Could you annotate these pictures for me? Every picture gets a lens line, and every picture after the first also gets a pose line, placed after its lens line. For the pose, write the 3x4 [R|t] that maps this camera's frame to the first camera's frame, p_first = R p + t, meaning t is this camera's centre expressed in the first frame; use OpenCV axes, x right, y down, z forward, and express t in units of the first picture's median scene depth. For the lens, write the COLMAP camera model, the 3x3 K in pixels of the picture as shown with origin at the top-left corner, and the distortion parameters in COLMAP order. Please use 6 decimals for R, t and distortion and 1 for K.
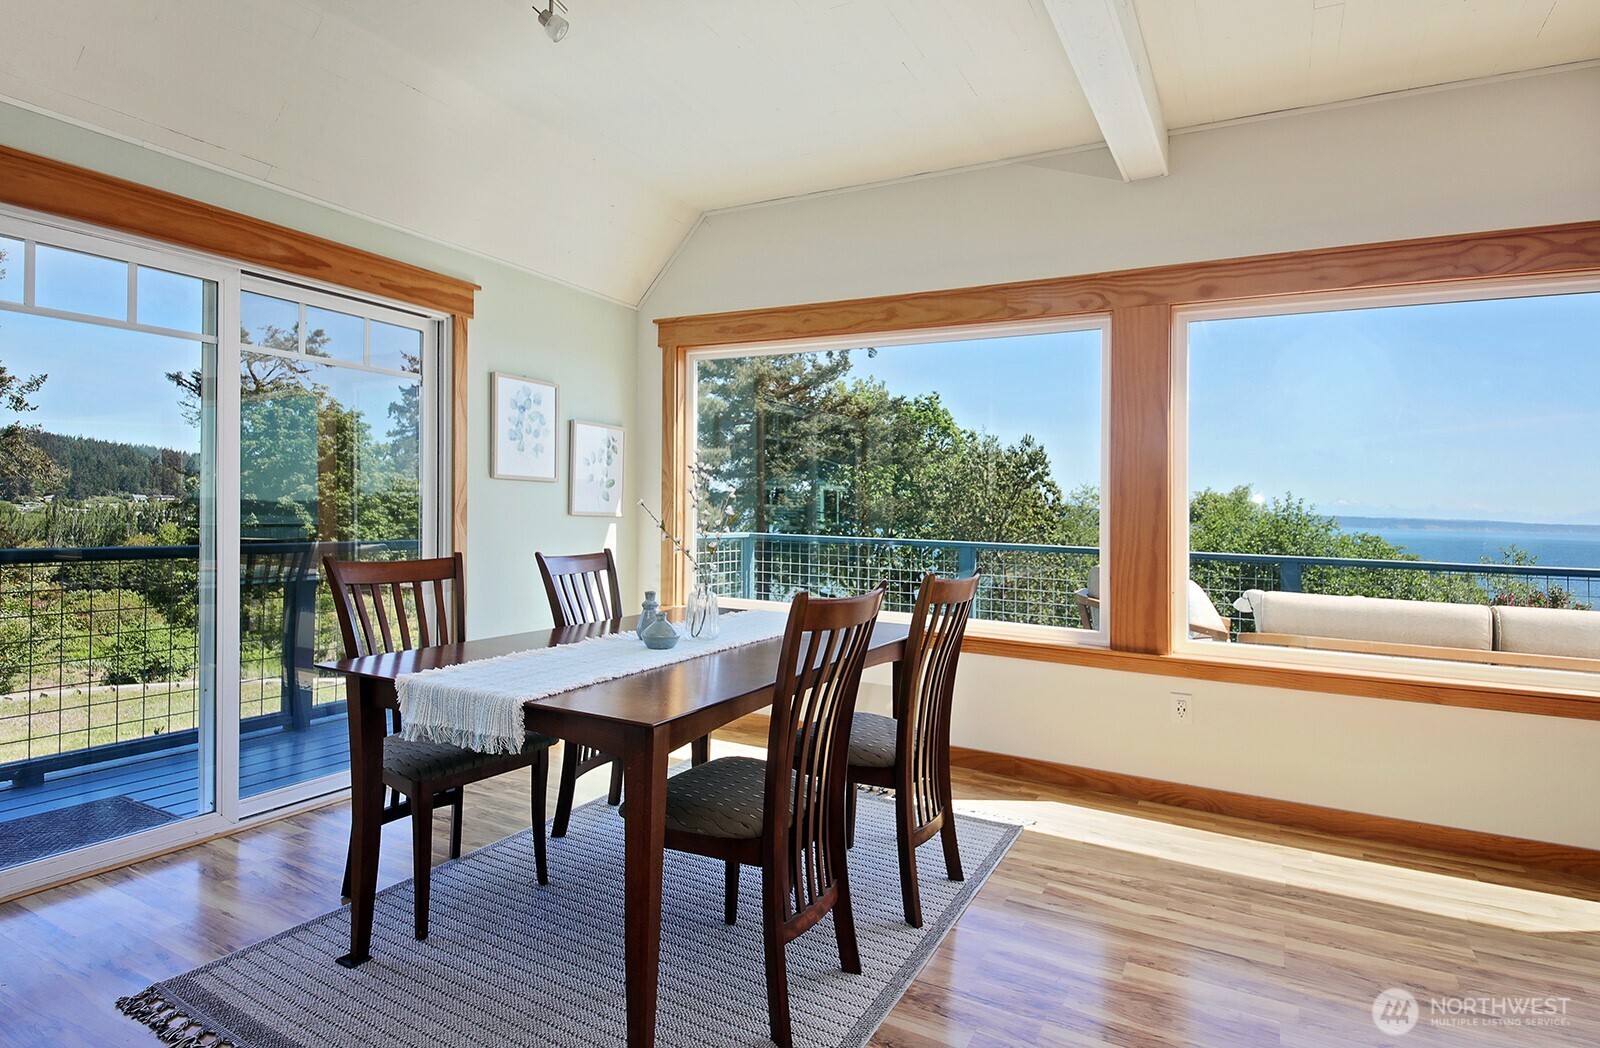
lens RADIAL K [[823.9, 0, 809.6], [0, 823.9, 511.6], [0, 0, 1]] dist [0.019743, -0.004536]
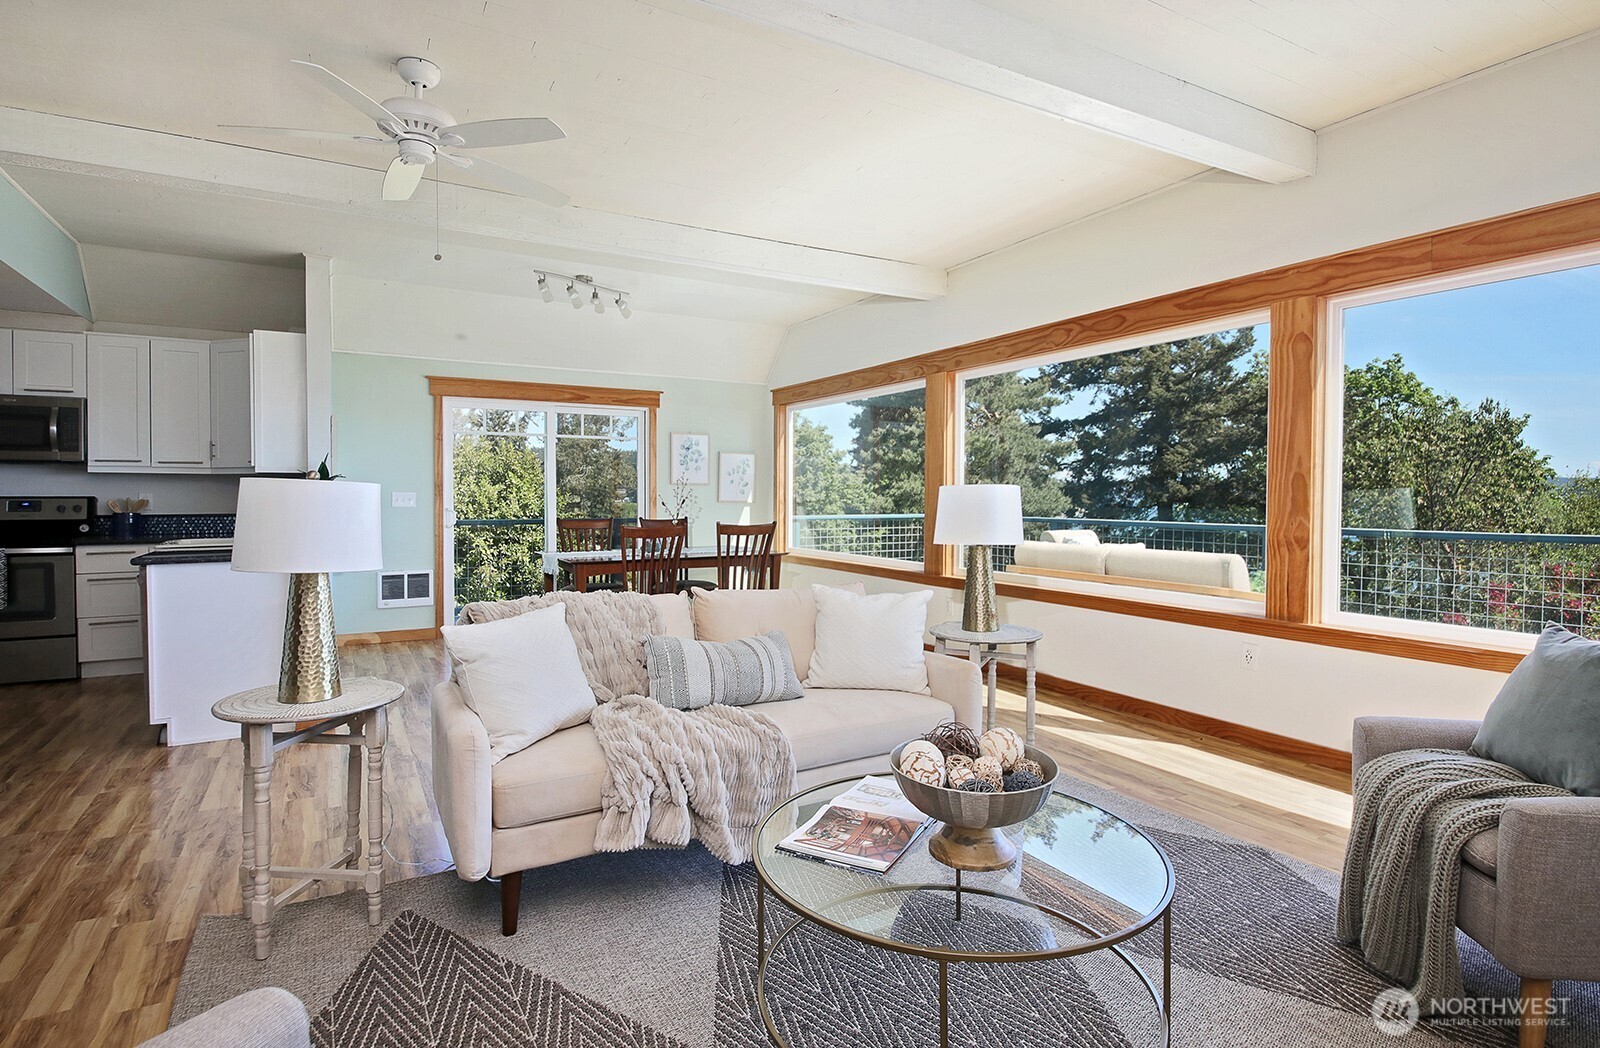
lens RADIAL K [[816.1, 0, 793.8], [0, 816.1, 505.2], [0, 0, 1]] dist [0.016323, -0.007383]
pose [[0.840250, -0.018436, -0.541885, 0.787147], [0.018935, 0.999810, -0.004655, 0.021366], [0.541868, -0.006350, 0.840440, -0.429579]]
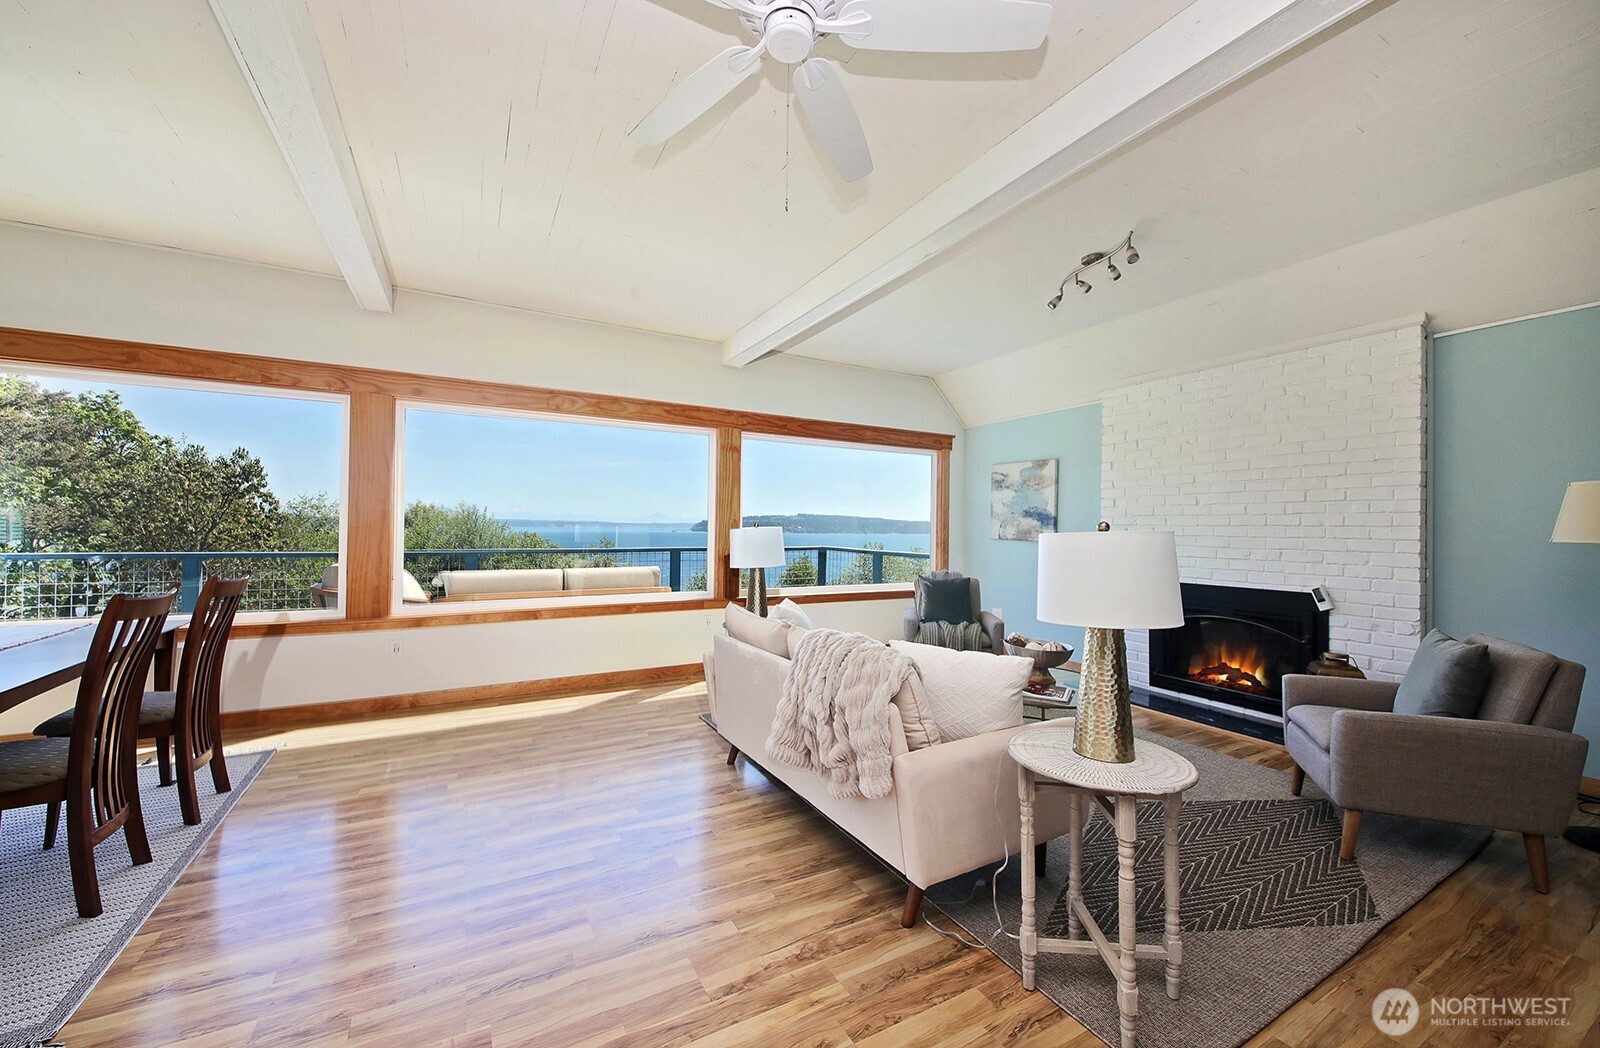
lens RADIAL K [[621.3, 0, 794.4], [0, 621.3, 518.7], [0, 0, 1]] dist [0.008745, -0.003487]
pose [[0.548722, -0.008885, 0.835958, -0.101142], [0.006425, 0.999959, 0.006411, -0.011940], [-0.835980, 0.001853, 0.548757, -0.229047]]
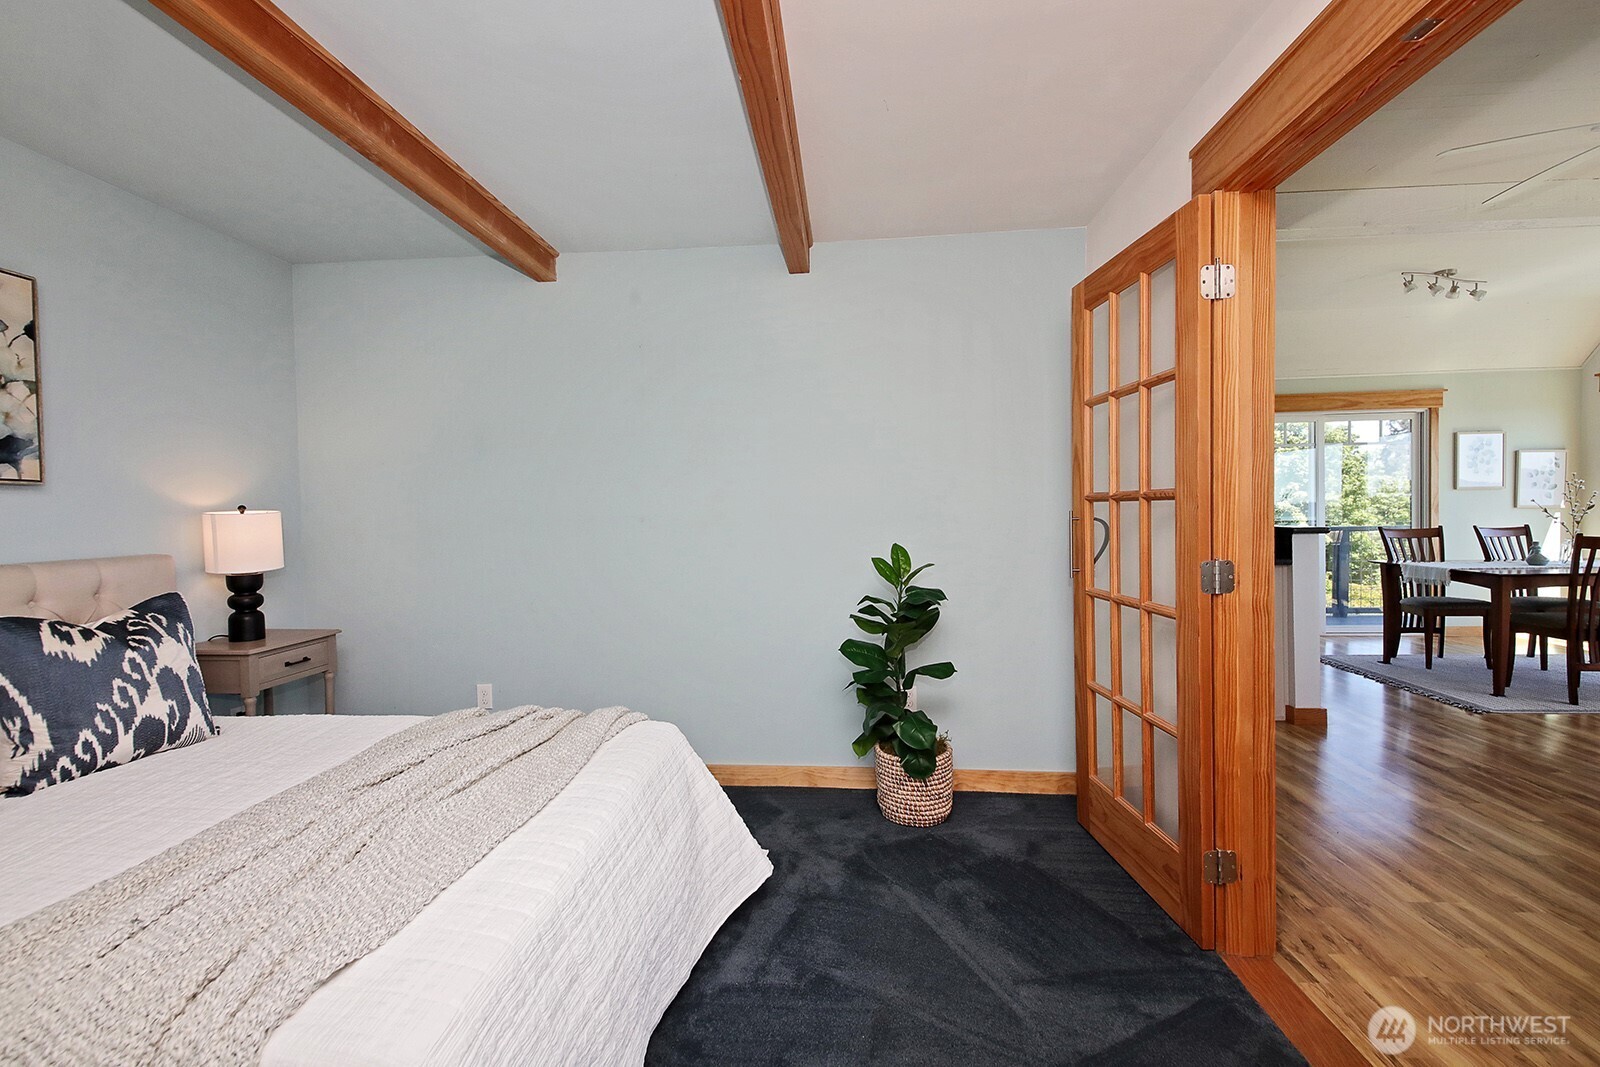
lens RADIAL K [[695.1, 0, 777.4], [0, 695.1, 538.4], [0, 0, 1]] dist [-0.020227, -0.000387]
pose [[0.371834, 0.006950, -0.928273, 0.392502], [0.024366, 0.999554, 0.017244, 0.004859], [0.927979, -0.029030, 0.371499, -0.824608]]
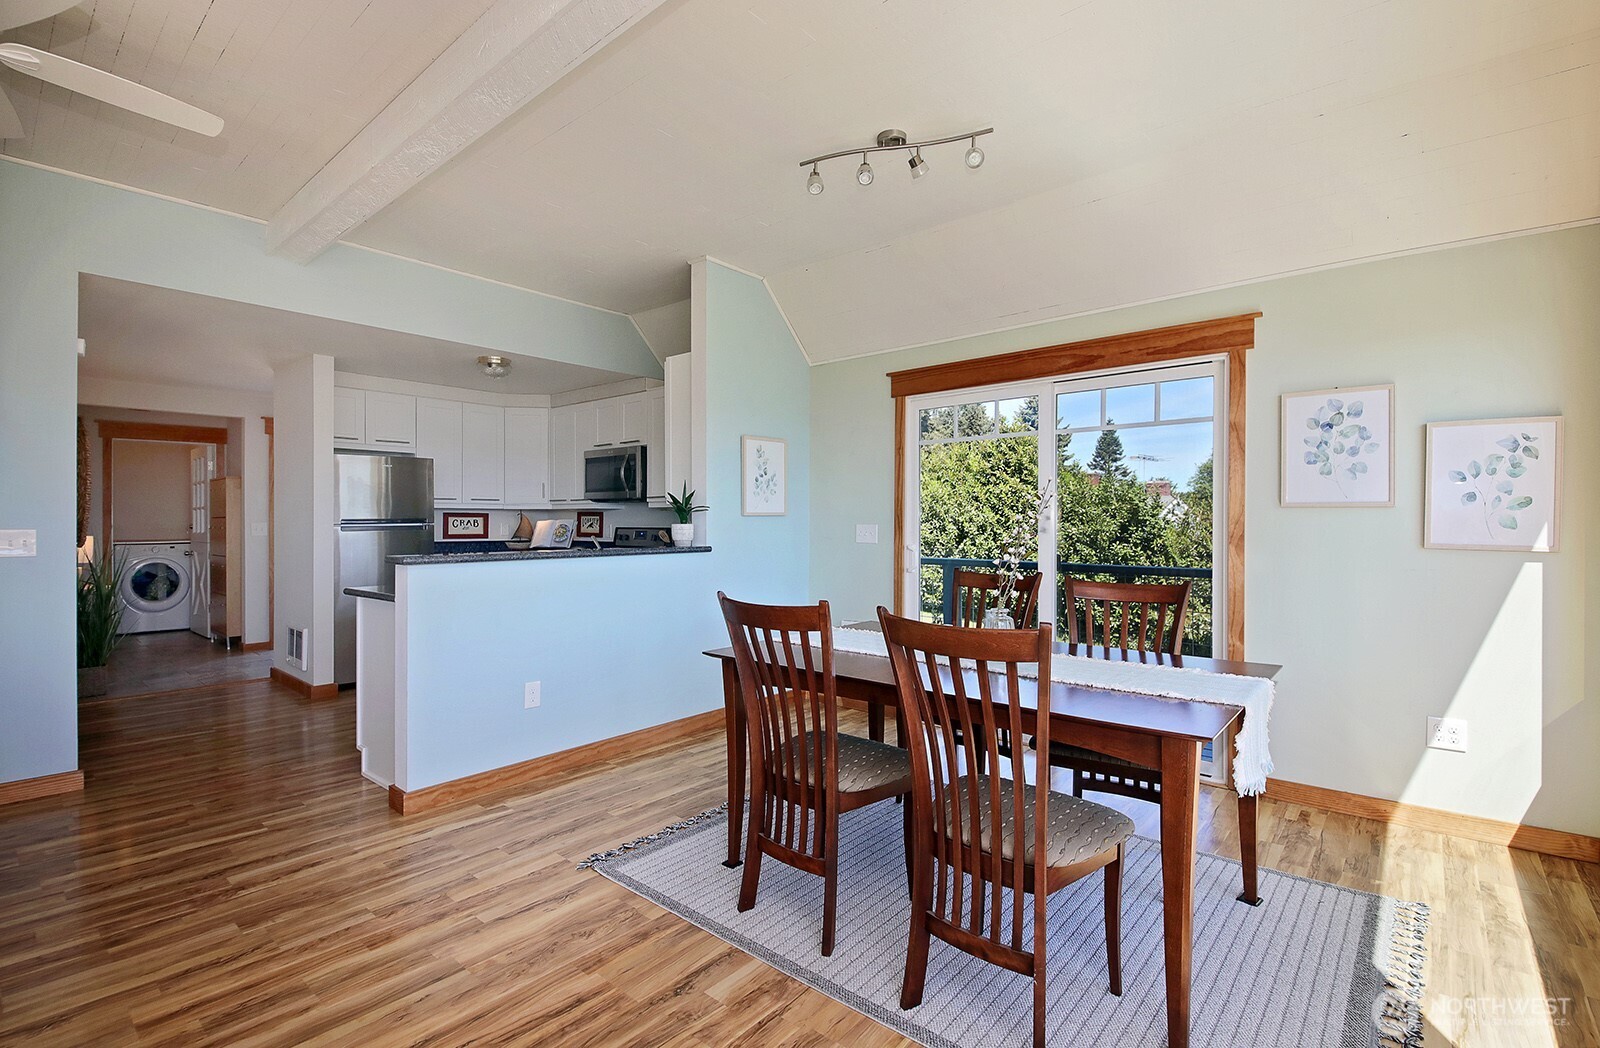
lens RADIAL K [[736.5, 0, 788.6], [0, 736.5, 513.3], [0, 0, 1]] dist [-0.016965, -0.007279]
pose [[-0.225184, -0.039826, -0.973502, 0.454947], [-0.011046, 0.999204, -0.038323, 0.003674], [0.974254, 0.002123, -0.225445, 0.525243]]
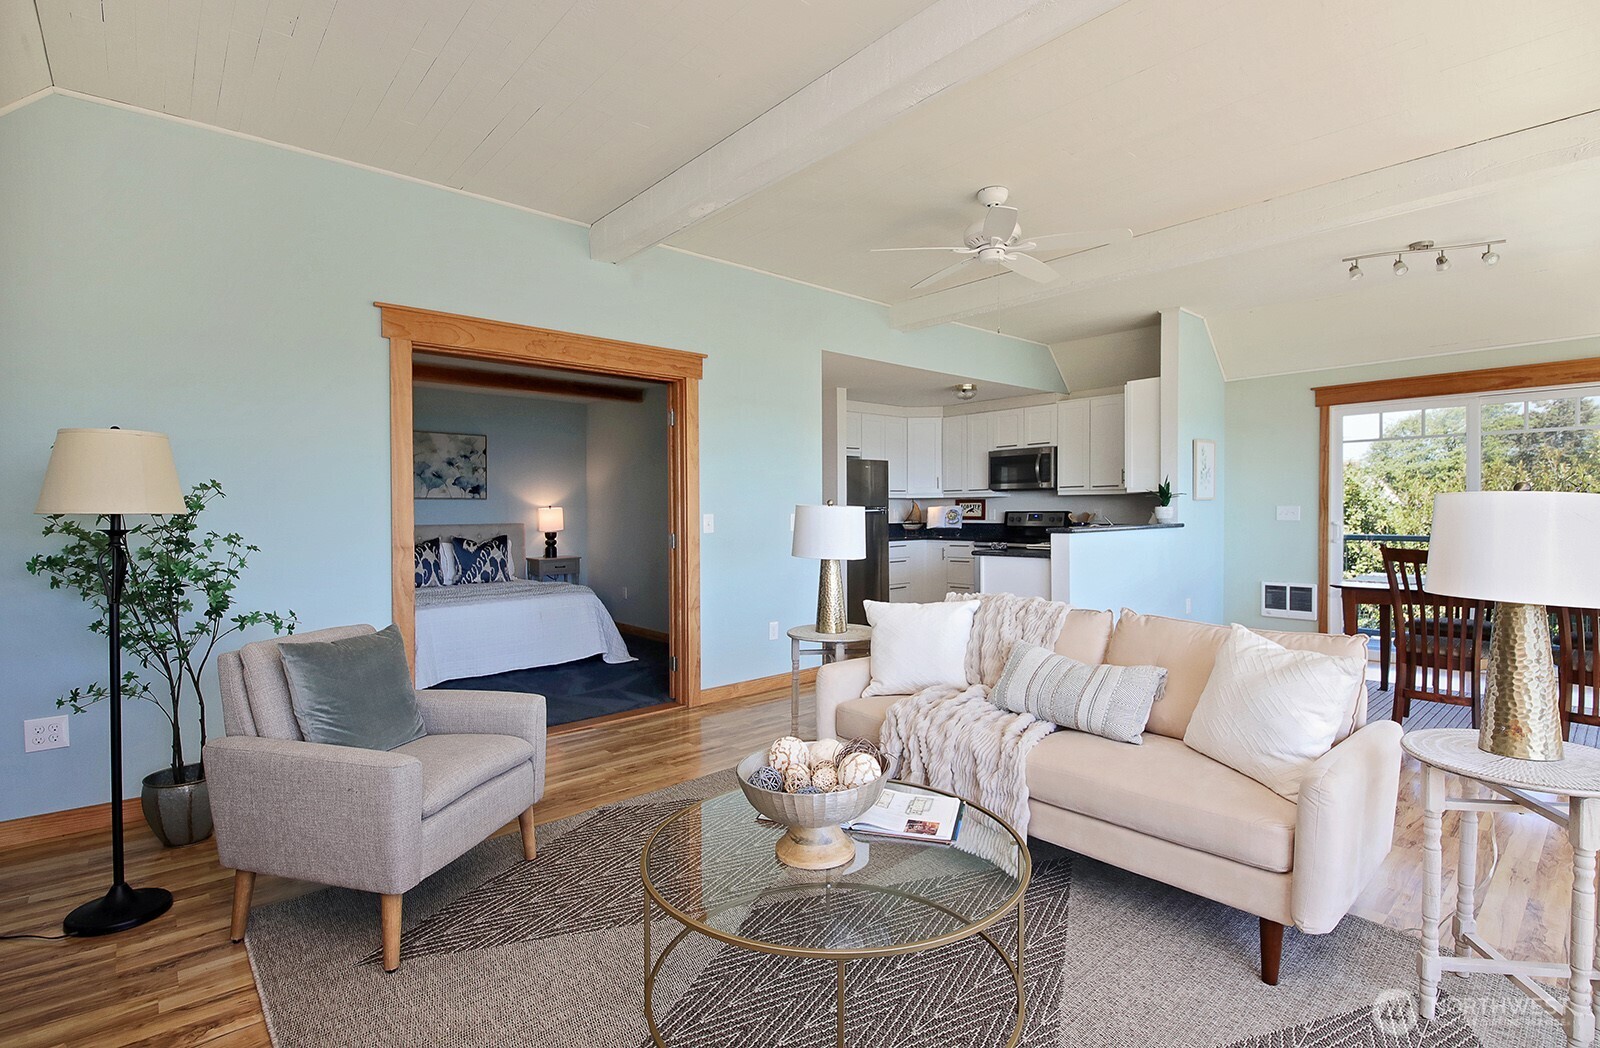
lens RADIAL K [[736.5, 0, 777.7], [0, 736.5, 511.9], [0, 0, 1]] dist [-0.016965, -0.007279]
pose [[-0.384027, -0.021820, -0.923064, 0.992162], [-0.004318, 0.999752, -0.021837, 0.022350], [0.923312, -0.004400, -0.384026, 0.063112]]
